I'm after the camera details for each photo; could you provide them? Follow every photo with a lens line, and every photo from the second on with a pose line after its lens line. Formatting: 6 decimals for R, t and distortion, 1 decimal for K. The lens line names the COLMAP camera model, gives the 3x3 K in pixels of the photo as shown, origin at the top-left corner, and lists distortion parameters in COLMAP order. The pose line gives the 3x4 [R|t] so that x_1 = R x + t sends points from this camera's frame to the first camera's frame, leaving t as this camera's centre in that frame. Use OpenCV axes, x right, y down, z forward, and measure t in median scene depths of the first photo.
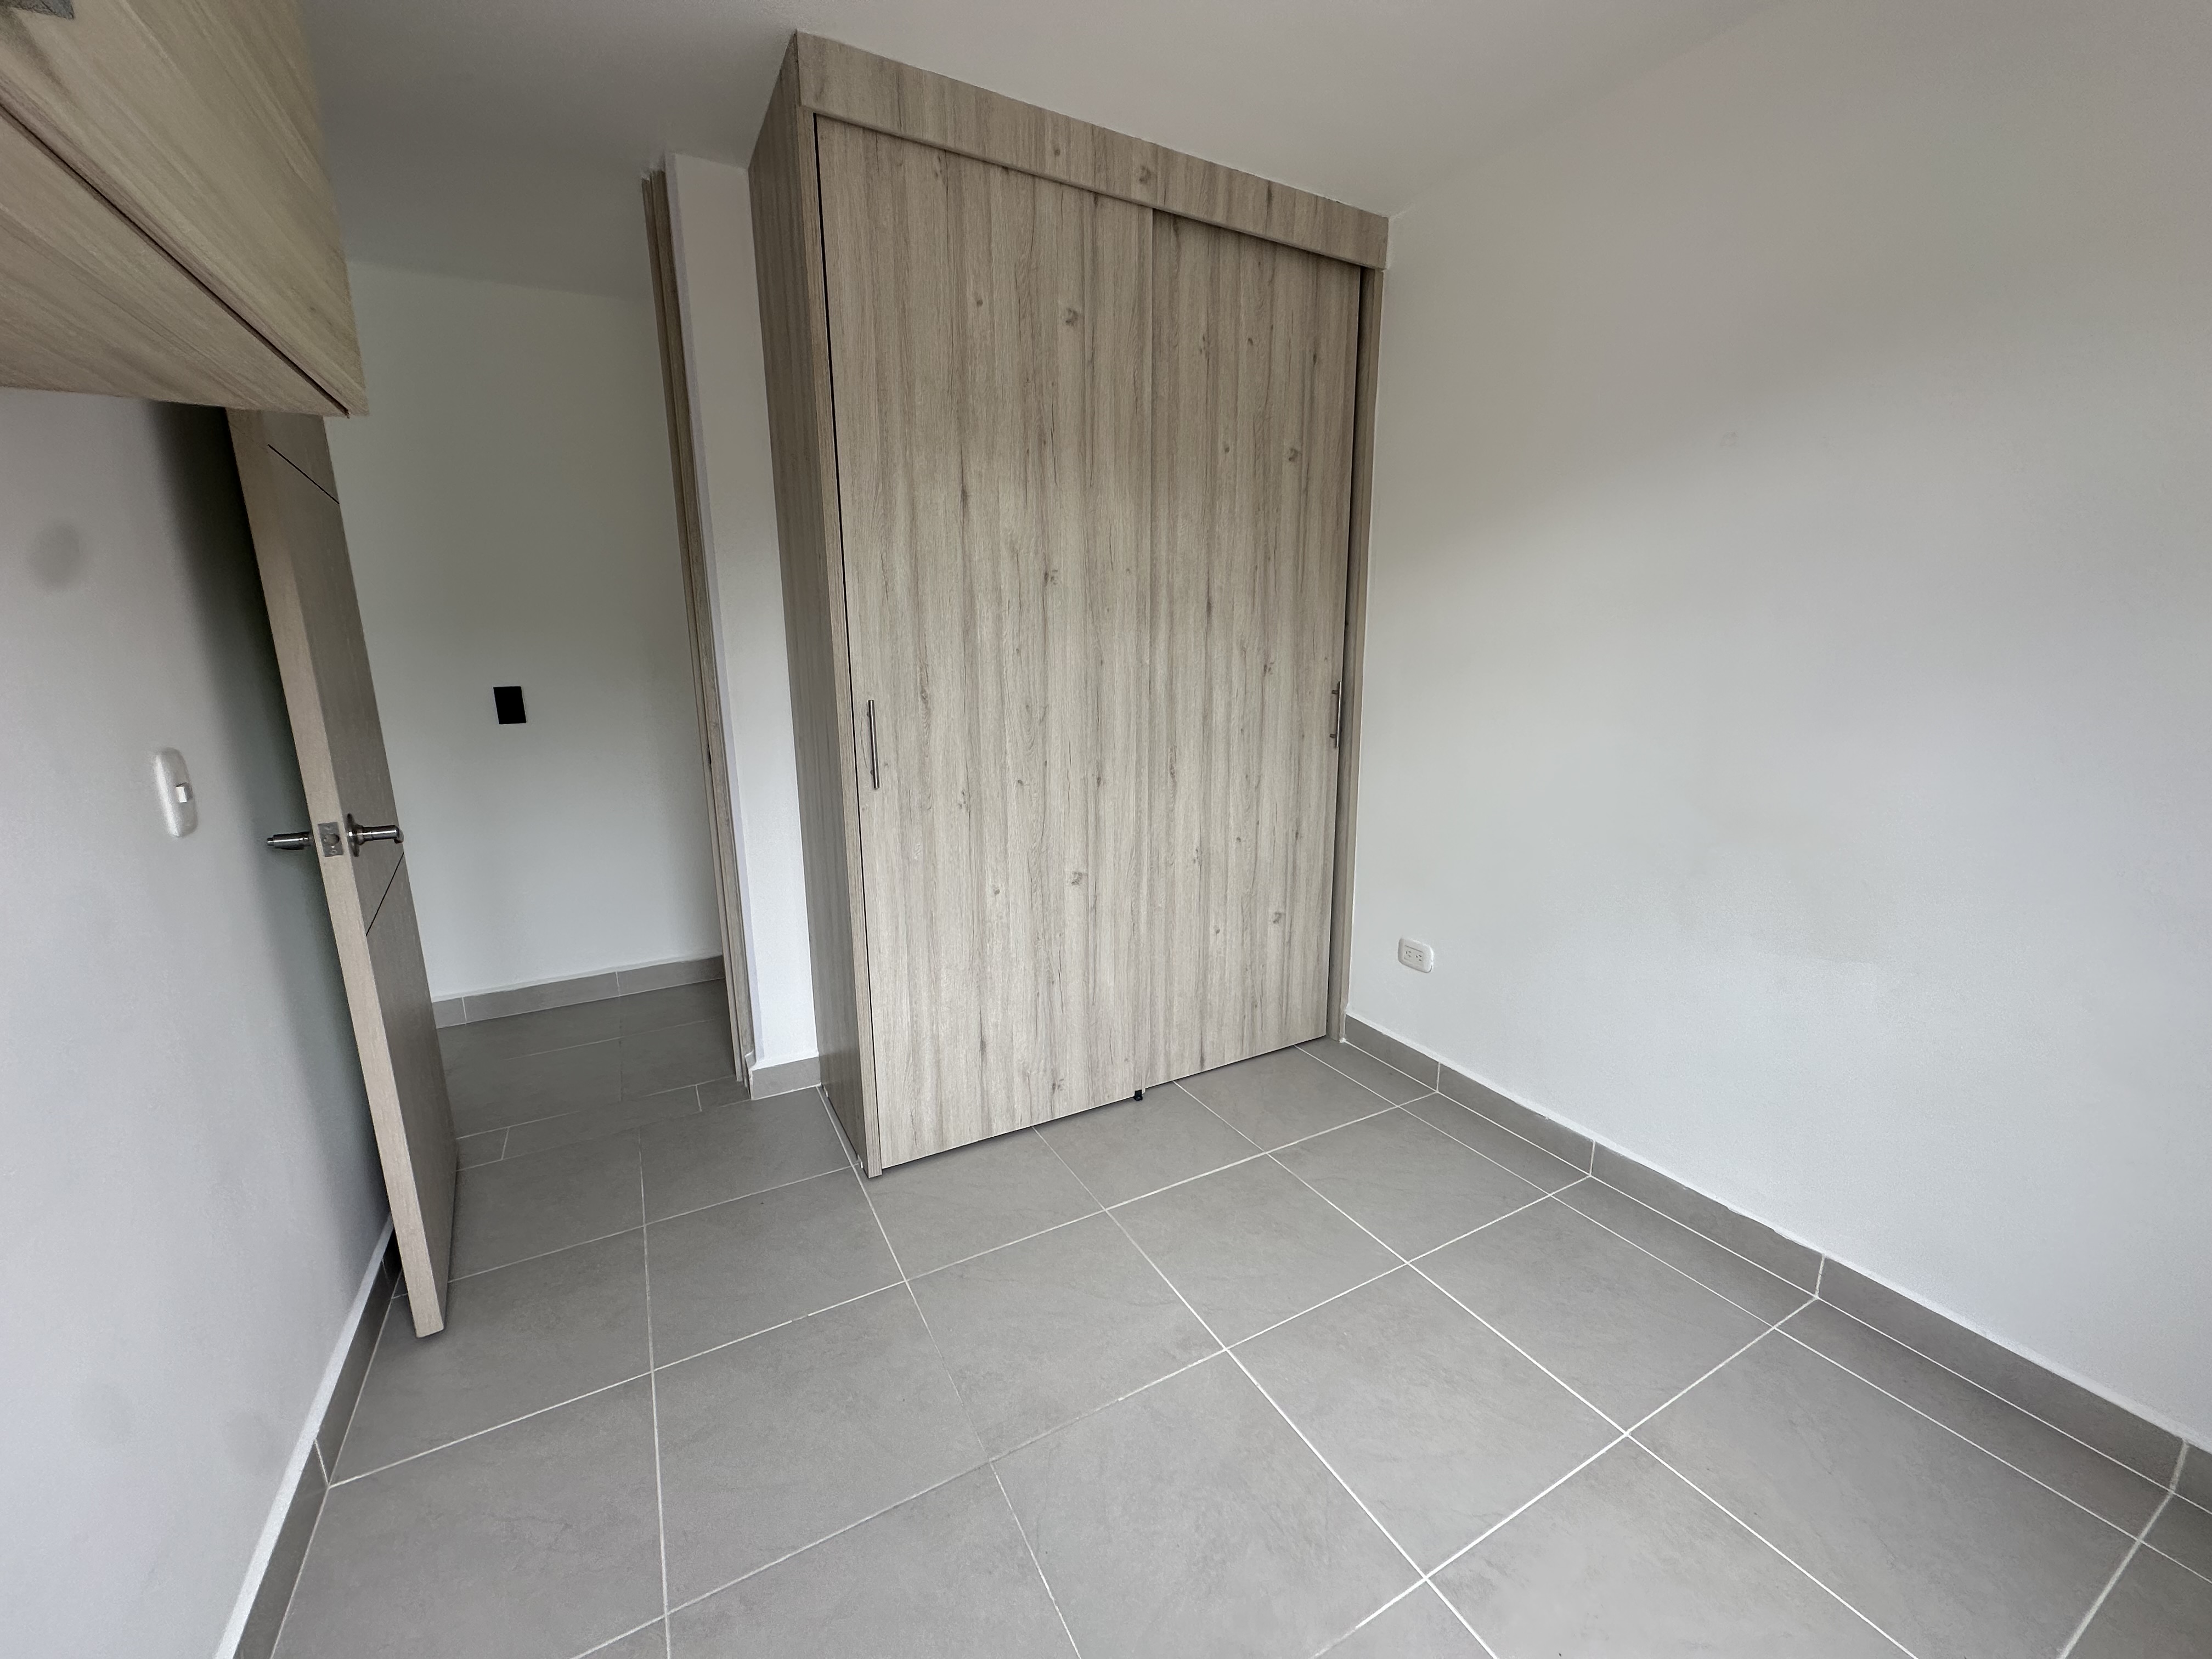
lens RADIAL K [[883.2, 0, 1098.0], [0, 883.2, 825.6], [0, 0, 1]] dist [-0.005839, 0.001394]
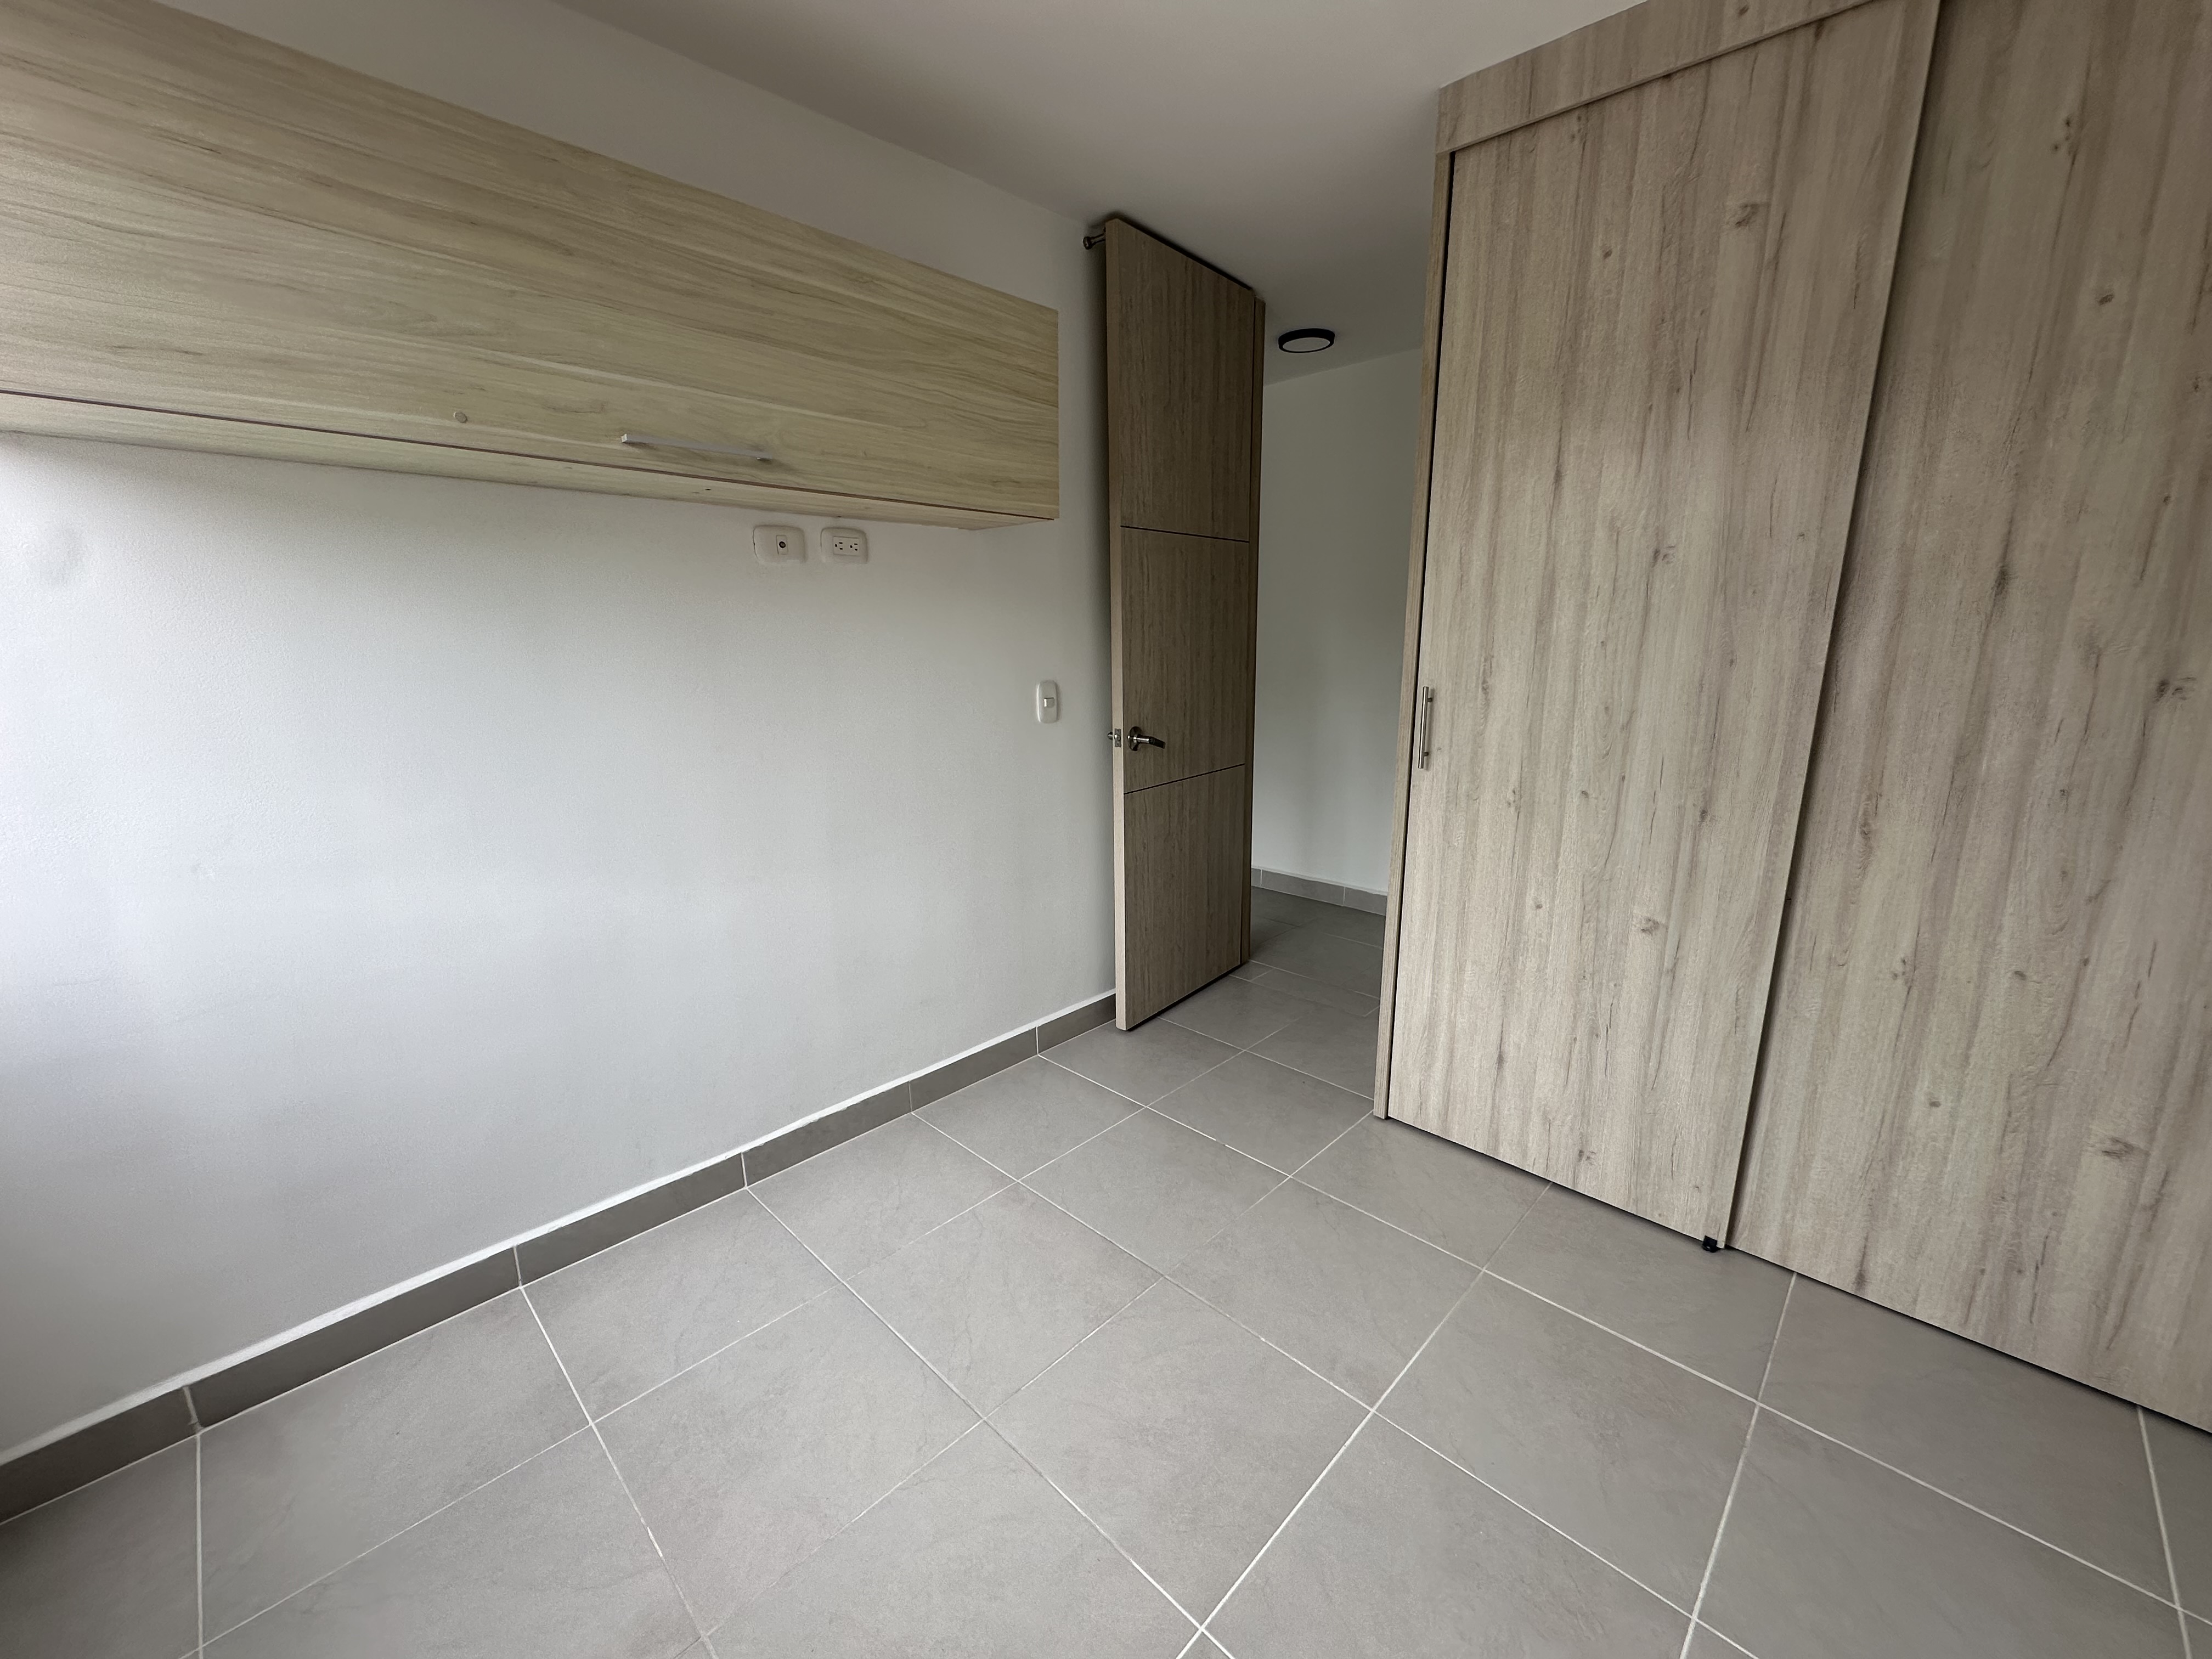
lens RADIAL K [[883.2, 0, 1116.6], [0, 883.2, 829.3], [0, 0, 1]] dist [-0.005839, 0.001394]
pose [[0.300355, 0.215463, -0.929173, 0.582922], [-0.196305, 0.967262, 0.160840, -0.062958], [0.933408, 0.134092, 0.332819, 0.270241]]
